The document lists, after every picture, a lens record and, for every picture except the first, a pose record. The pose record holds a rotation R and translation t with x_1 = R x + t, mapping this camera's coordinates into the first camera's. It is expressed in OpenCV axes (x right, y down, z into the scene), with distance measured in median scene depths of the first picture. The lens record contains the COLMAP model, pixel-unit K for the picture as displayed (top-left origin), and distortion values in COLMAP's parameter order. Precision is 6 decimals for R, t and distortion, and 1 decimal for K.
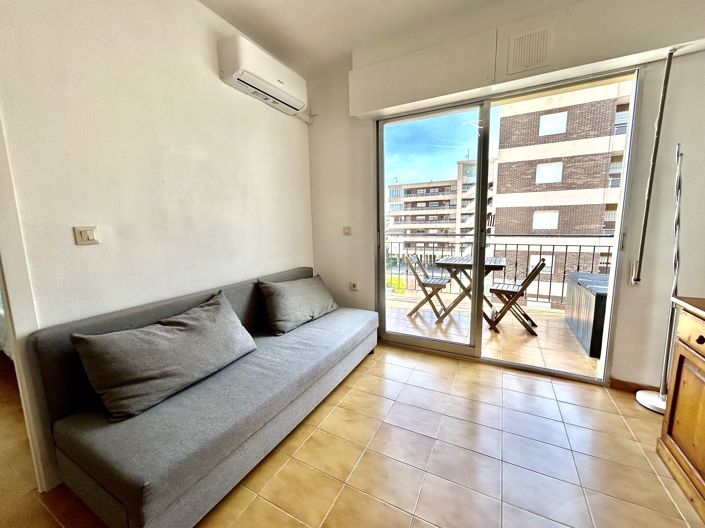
lens RADIAL K [[284.7, 0, 353.5], [0, 284.7, 262.9], [0, 0, 1]] dist [0.003740, 0.000667]
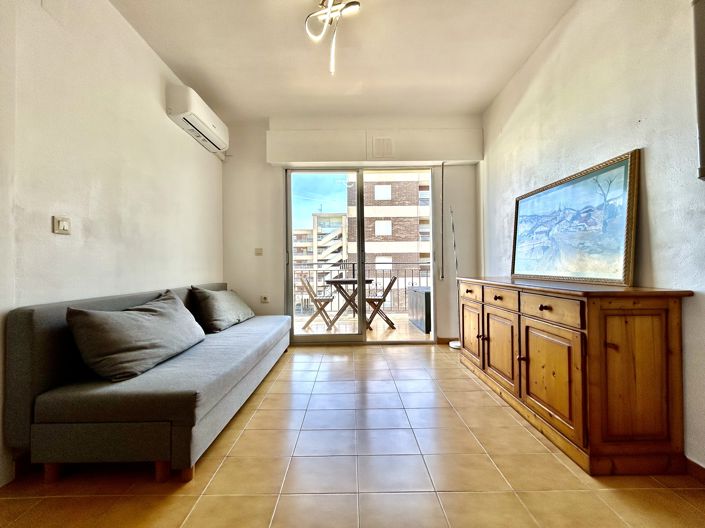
lens RADIAL K [[284.7, 0, 352.4], [0, 284.7, 263.8], [0, 0, 1]] dist [0.003740, 0.000667]
pose [[0.883903, 0.014301, 0.467452, -0.286496], [0.060326, 0.987695, -0.144287, 0.162392], [-0.463764, 0.155736, 0.872164, -0.256640]]
